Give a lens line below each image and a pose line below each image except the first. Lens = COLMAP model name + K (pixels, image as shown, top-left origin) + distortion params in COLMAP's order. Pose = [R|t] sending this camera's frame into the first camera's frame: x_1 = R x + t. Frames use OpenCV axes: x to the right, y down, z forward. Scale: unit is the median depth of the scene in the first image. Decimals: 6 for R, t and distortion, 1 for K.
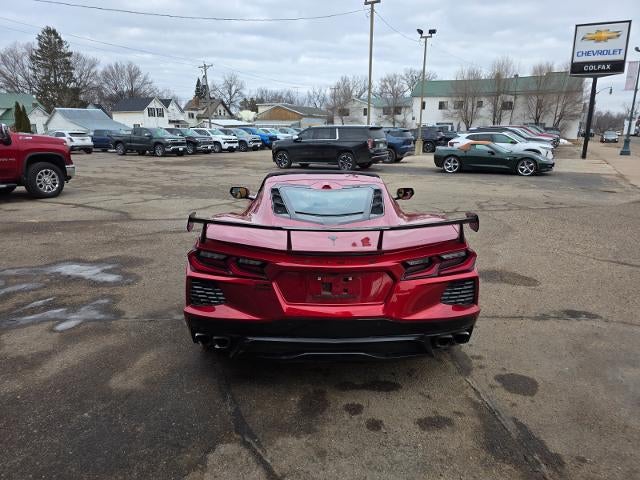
lens RADIAL K [[427.5, 0, 318.7], [0, 427.5, 244.8], [0, 0, 1]] dist [0.064085, -0.061182]
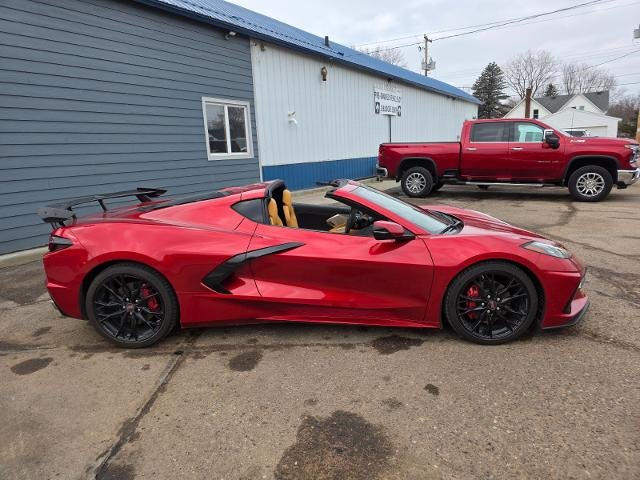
lens RADIAL K [[427.5, 0, 319.0], [0, 427.5, 239.4], [0, 0, 1]] dist [0.064085, -0.061182]
pose [[-0.064481, 0.202104, -0.977239, 0.251198], [-0.213972, 0.953701, 0.211355, -0.067780], [0.974709, 0.222731, -0.018251, 0.290649]]
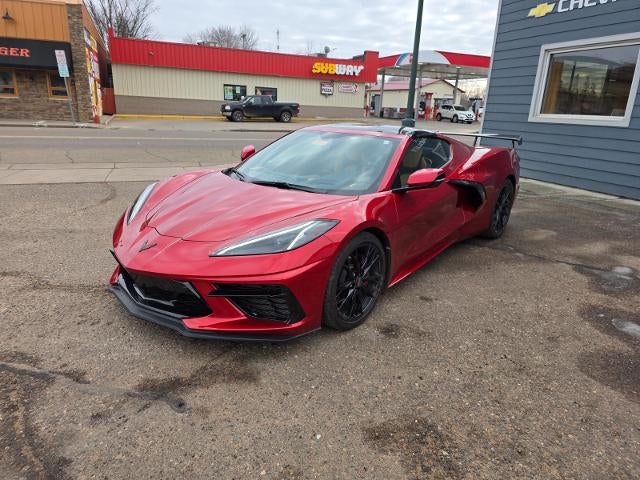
lens RADIAL K [[427.5, 0, 320.4], [0, 427.5, 240.1], [0, 0, 1]] dist [0.064085, -0.061182]
pose [[-0.753805, -0.225271, 0.617277, -0.147424], [0.127822, 0.871184, 0.474026, -0.112070], [-0.644546, 0.436224, -0.627908, 0.478905]]
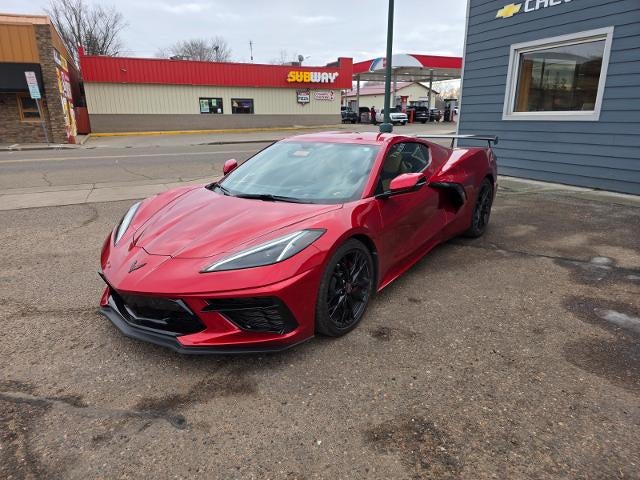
lens RADIAL K [[427.5, 0, 319.3], [0, 427.5, 246.1], [0, 0, 1]] dist [0.064085, -0.061182]
pose [[-0.785247, -0.176110, 0.593610, -0.148276], [0.165822, 0.863866, 0.475645, -0.114160], [-0.596565, 0.471932, -0.649145, 0.481031]]
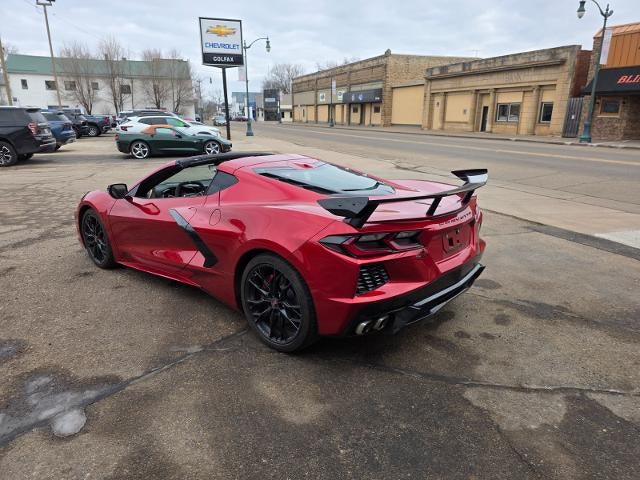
lens RADIAL K [[427.5, 0, 318.4], [0, 427.5, 249.1], [0, 0, 1]] dist [0.064085, -0.061182]
pose [[0.674645, -0.223040, 0.703639, -0.160300], [0.193536, 0.973356, 0.122973, -0.014558], [-0.712319, 0.053216, 0.699836, 0.065467]]
